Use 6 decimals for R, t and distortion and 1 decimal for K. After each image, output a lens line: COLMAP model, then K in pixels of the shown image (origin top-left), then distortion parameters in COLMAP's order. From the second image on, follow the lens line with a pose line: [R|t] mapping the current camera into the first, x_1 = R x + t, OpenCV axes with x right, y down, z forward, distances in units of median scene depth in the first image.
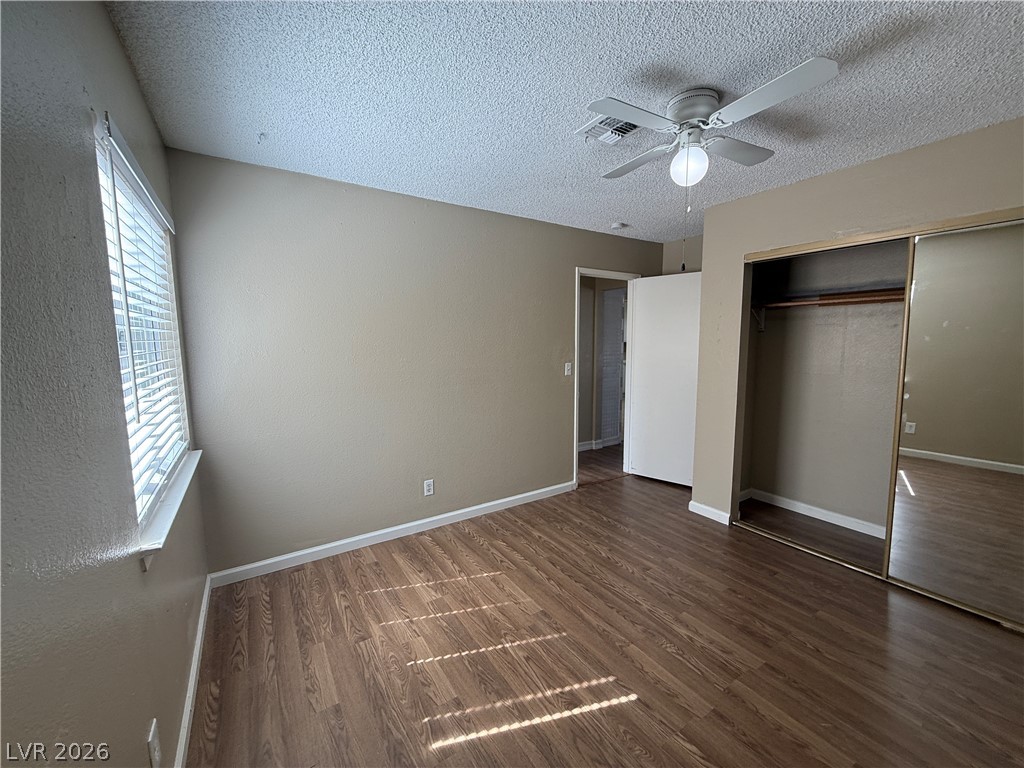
lens RADIAL K [[402.9, 0, 514.4], [0, 402.9, 384.1], [0, 0, 1]] dist [0.000622, -0.000200]
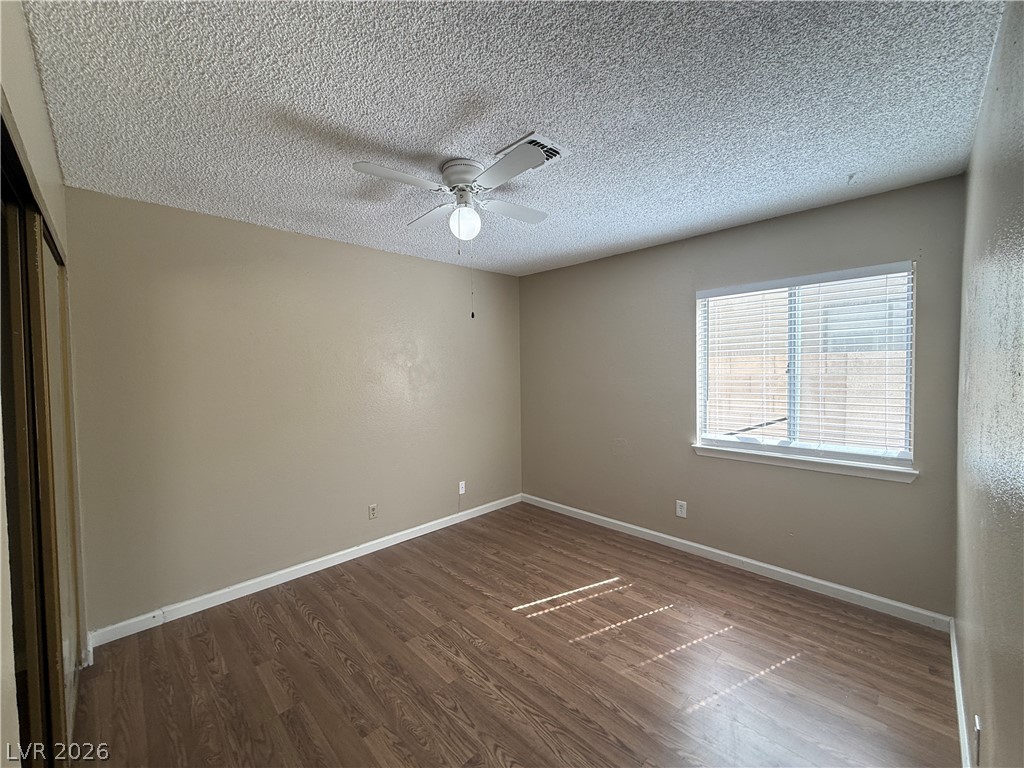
lens RADIAL K [[402.9, 0, 514.4], [0, 402.9, 384.1], [0, 0, 1]] dist [0.000622, -0.000200]
pose [[-0.979231, 0.027438, -0.200882, 0.480065], [-0.001767, 0.989607, 0.143786, -0.230137], [0.202739, 0.141155, -0.969006, 1.953579]]
